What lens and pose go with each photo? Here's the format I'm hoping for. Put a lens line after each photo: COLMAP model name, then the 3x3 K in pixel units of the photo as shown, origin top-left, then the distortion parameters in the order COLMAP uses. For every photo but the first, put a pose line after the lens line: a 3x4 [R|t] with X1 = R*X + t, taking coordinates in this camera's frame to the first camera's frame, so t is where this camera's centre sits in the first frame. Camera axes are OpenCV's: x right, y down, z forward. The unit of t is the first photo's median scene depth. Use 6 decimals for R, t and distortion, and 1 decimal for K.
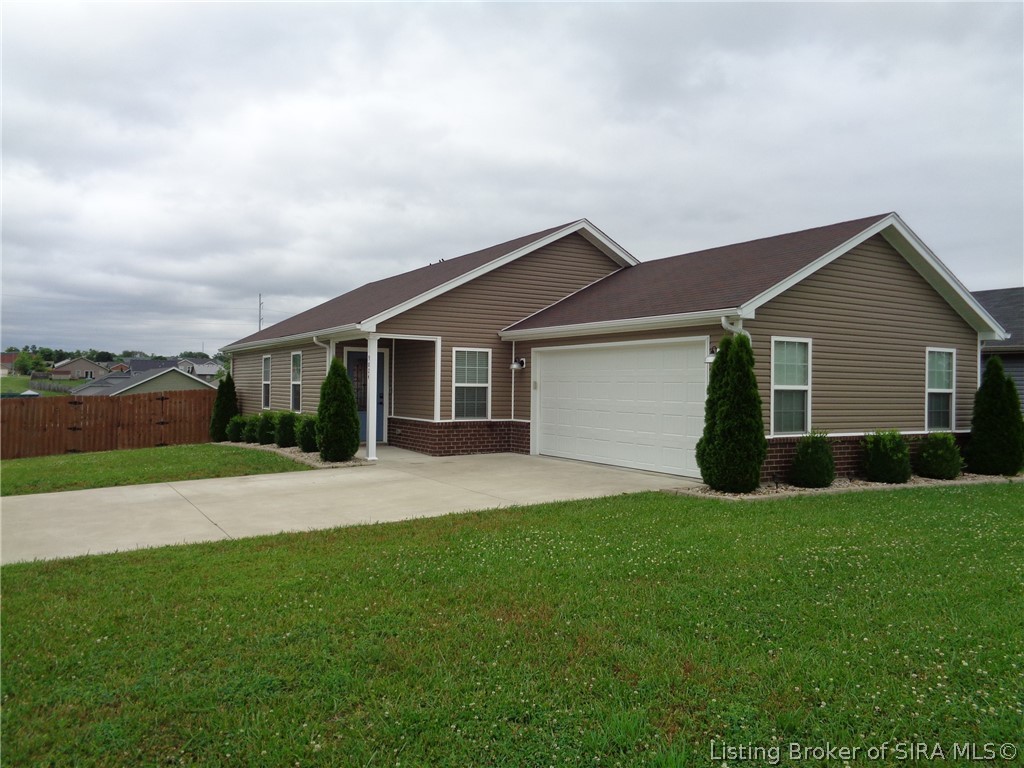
lens RADIAL K [[776.1, 0, 512.0], [0, 776.1, 384.0], [0, 0, 1]] dist [0.006048, 0.002185]
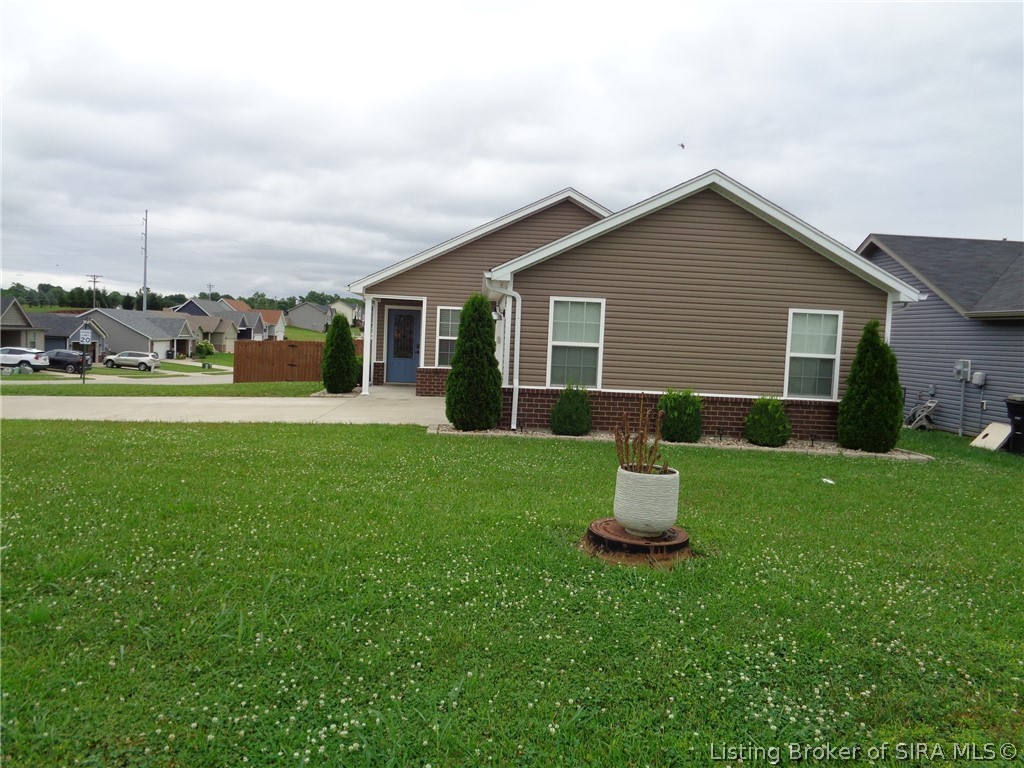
lens RADIAL K [[776.1, 0, 512.0], [0, 776.1, 384.0], [0, 0, 1]] dist [0.006048, 0.002185]
pose [[0.877776, 0.055412, -0.475857, 0.650622], [-0.032680, 0.997900, 0.055921, 0.001982], [0.477956, -0.033535, 0.877743, 0.006661]]
